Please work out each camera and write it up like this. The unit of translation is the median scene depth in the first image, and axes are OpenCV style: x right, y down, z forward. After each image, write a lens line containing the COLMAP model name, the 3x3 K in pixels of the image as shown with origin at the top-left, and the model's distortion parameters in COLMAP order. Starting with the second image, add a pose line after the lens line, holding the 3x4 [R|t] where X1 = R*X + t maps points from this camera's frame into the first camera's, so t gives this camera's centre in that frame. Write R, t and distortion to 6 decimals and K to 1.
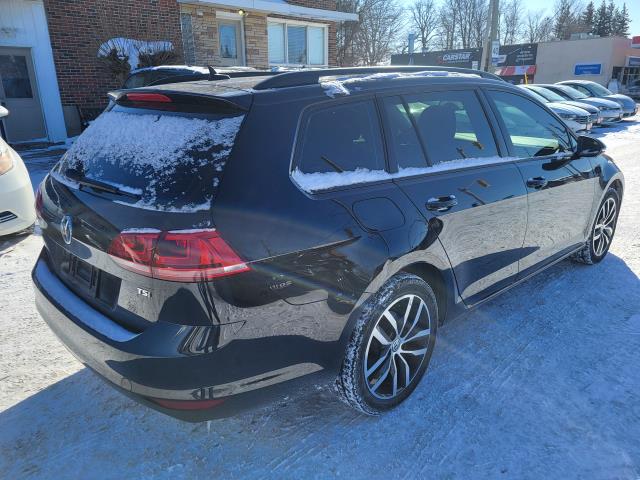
lens RADIAL K [[488.3, 0, 320.0], [0, 488.3, 240.0], [0, 0, 1]] dist [0.055307, -0.037847]
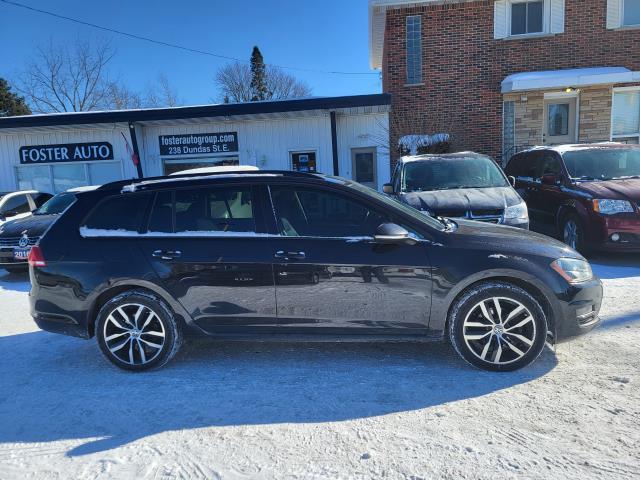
lens RADIAL K [[488.3, 0, 320.0], [0, 488.3, 240.0], [0, 0, 1]] dist [0.055307, -0.037847]
pose [[0.615609, 0.077084, -0.784273, 1.824512], [-0.189118, 0.980573, -0.052070, -0.132923], [0.765023, 0.180375, 0.618227, 0.363770]]
